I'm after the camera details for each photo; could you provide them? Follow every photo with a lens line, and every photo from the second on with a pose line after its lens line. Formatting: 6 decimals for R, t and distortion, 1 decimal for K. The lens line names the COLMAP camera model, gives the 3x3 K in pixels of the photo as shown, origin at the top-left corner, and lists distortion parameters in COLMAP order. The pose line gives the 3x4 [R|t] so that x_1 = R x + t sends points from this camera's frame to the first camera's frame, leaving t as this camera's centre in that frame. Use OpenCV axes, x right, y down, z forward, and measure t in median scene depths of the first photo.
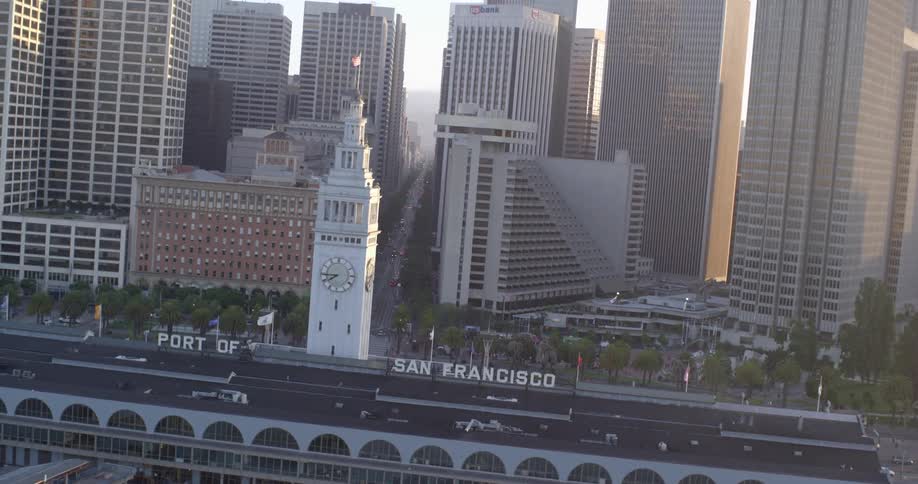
lens RADIAL K [[1167.0, 0, 459.0], [0, 1167.0, 242.0], [0, 0, 1]] dist [-0.151366, -0.005965]
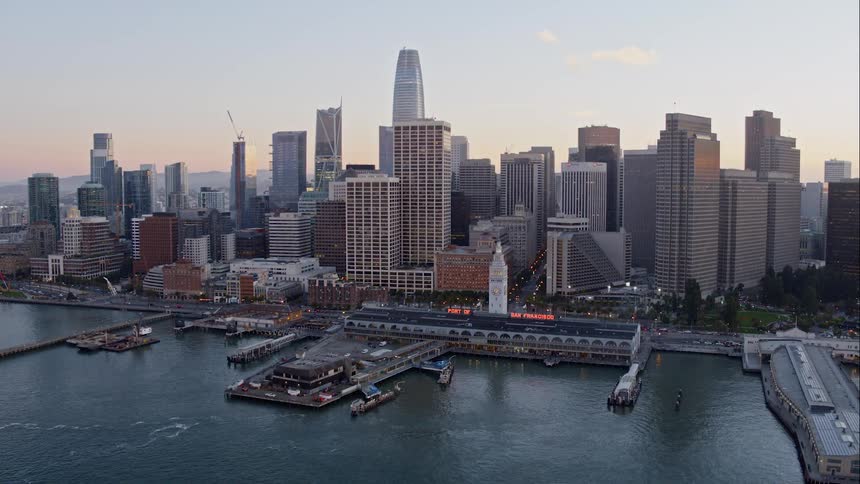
lens RADIAL K [[724.5, 0, 430.0], [0, 724.5, 242.0], [0, 0, 1]] dist [-0.184664, 0.001500]
pose [[0.963376, -0.060646, -0.261205, 0.172583], [0.058176, 0.998158, -0.017185, -0.056259], [0.261766, 0.001359, 0.965130, -0.716077]]
